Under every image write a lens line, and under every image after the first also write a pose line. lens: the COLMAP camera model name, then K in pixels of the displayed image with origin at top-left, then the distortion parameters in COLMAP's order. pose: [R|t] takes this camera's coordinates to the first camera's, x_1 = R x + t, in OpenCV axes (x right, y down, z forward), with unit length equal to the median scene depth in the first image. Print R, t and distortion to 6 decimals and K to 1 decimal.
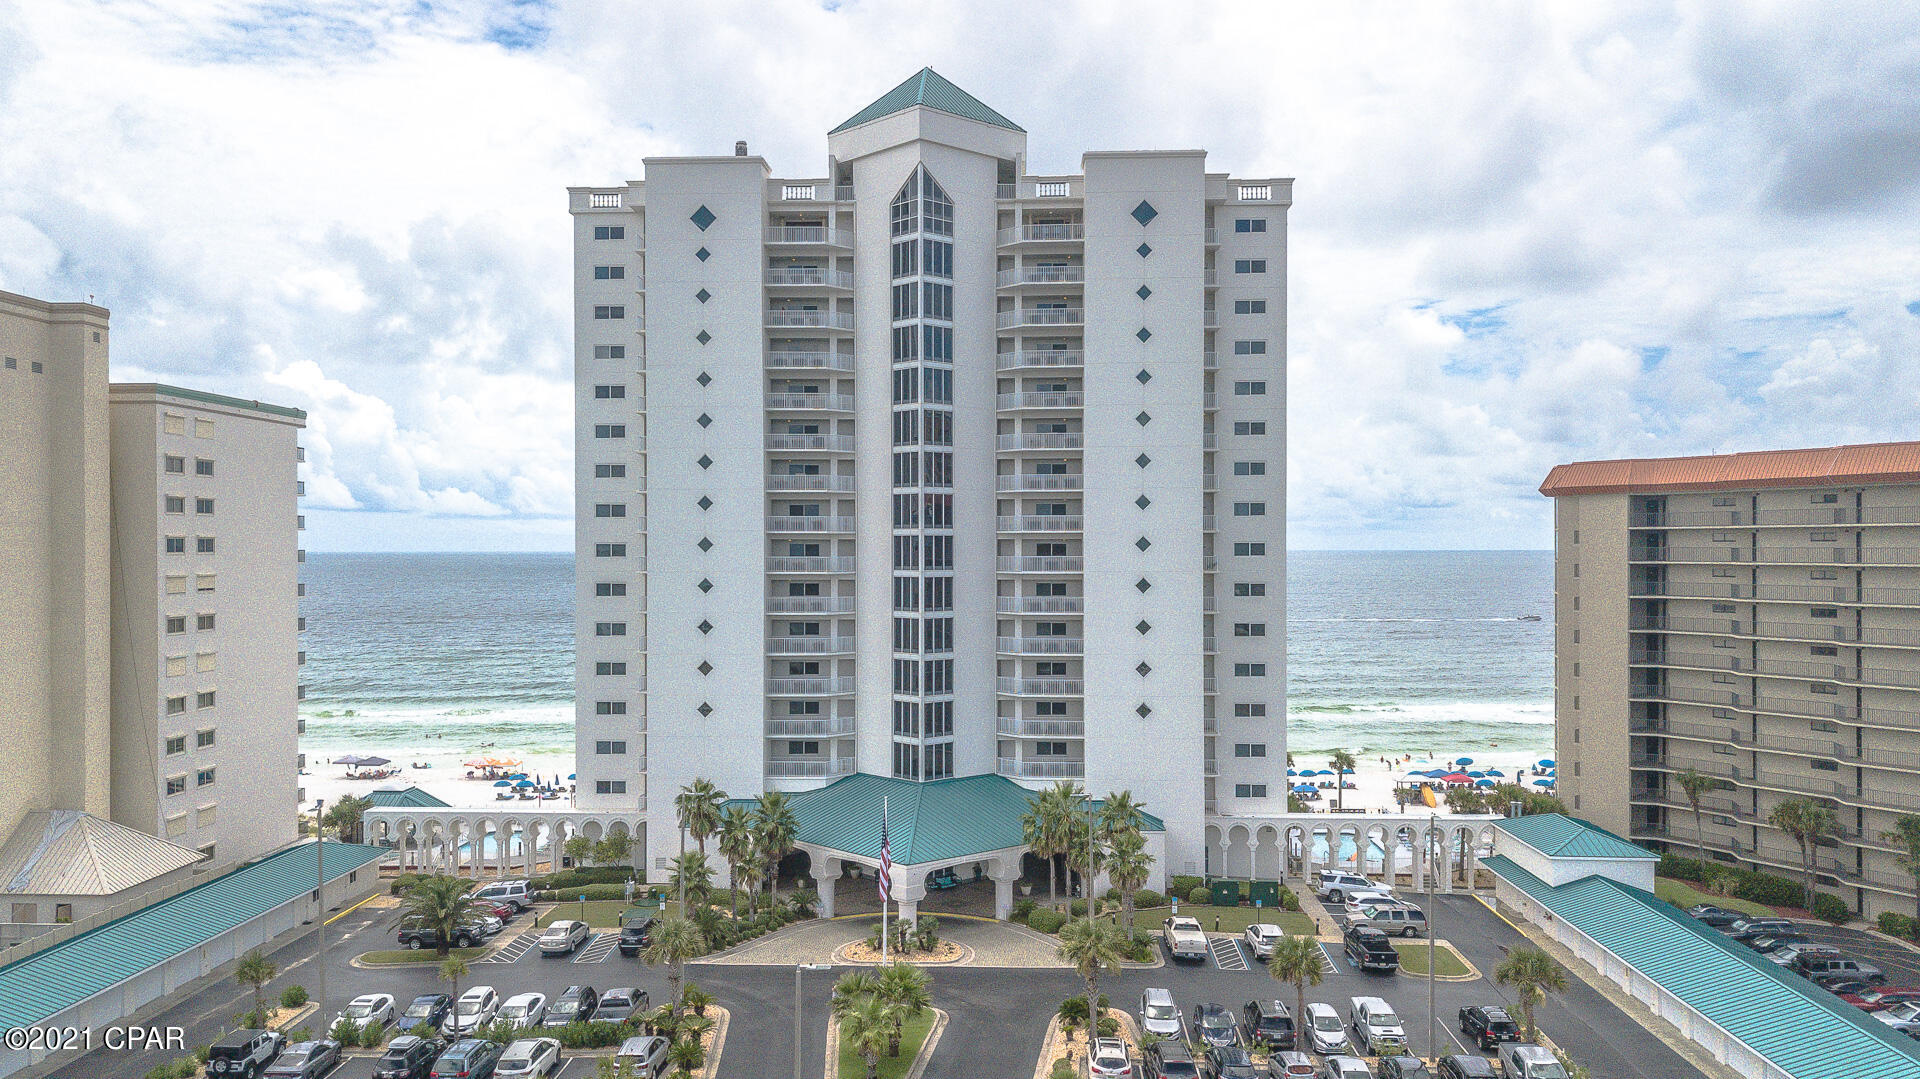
lens RADIAL K [[1513.8, 0, 961.5], [0, 1513.8, 574.7], [0, 0, 1]] dist [0.059888, 0.006626]
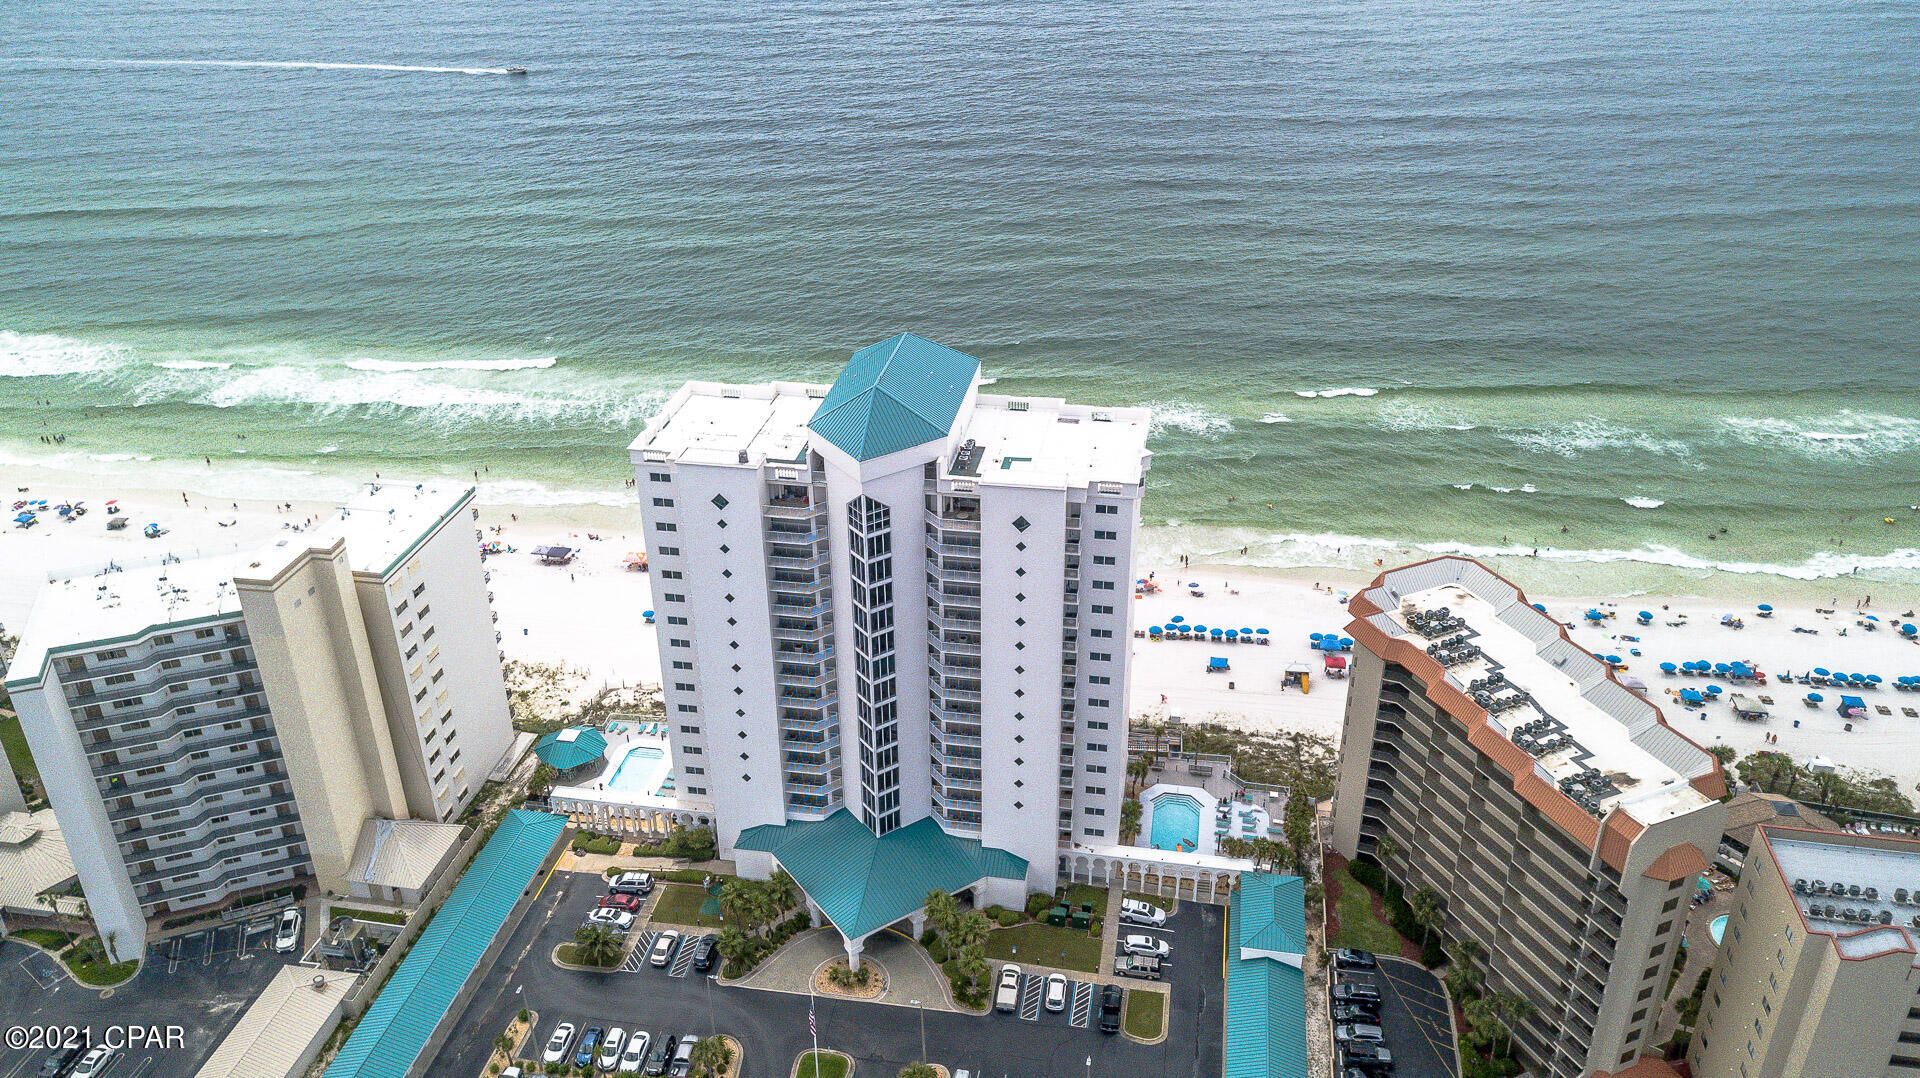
lens RADIAL K [[1478.1, 0, 957.7], [0, 1478.1, 624.9], [0, 0, 1]] dist [0.102281, 0.000187]
pose [[0.991715, 0.058729, -0.114246, 0.224198], [0.003640, 0.876167, 0.481994, -0.820571], [0.128405, -0.478417, 0.868694, -0.252694]]
